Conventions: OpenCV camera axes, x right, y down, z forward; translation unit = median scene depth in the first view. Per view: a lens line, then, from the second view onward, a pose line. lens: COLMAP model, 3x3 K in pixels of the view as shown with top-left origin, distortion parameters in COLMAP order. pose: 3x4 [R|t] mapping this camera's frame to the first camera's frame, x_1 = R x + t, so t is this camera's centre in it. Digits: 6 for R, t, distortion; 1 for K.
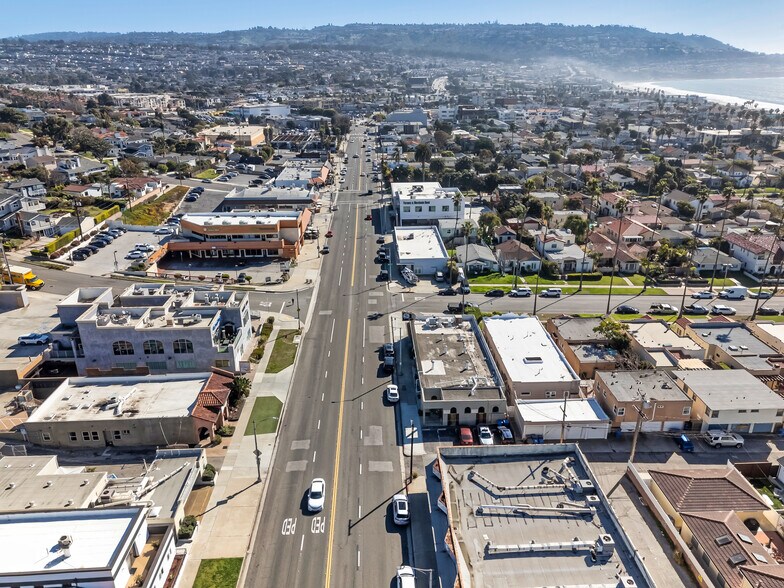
lens RADIAL K [[573.7, 0, 394.3], [0, 573.7, 299.0], [0, 0, 1]] dist [0.080129, -0.040011]
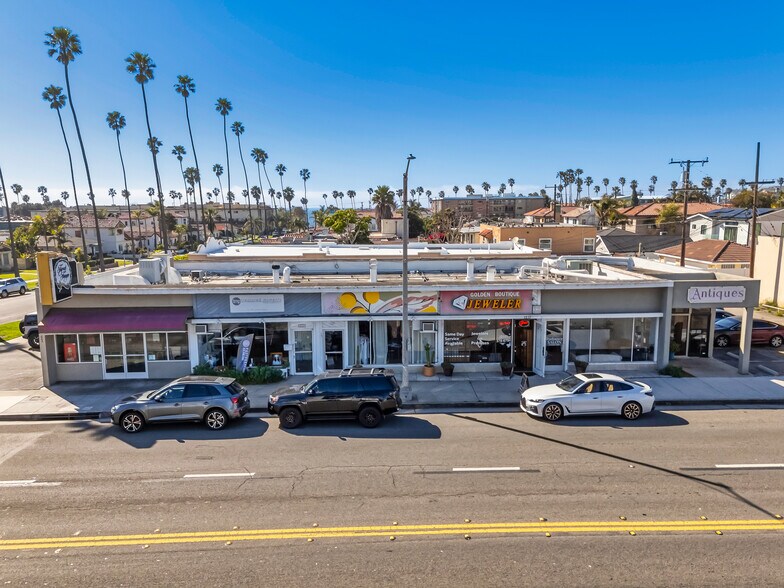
lens RADIAL K [[573.7, 0, 393.4], [0, 573.7, 293.6], [0, 0, 1]] dist [0.080129, -0.040011]
pose [[0.008232, -0.147284, 0.989060, -0.157344], [0.381365, 0.914800, 0.133051, 0.044164], [-0.924388, 0.376097, 0.063700, 0.715981]]
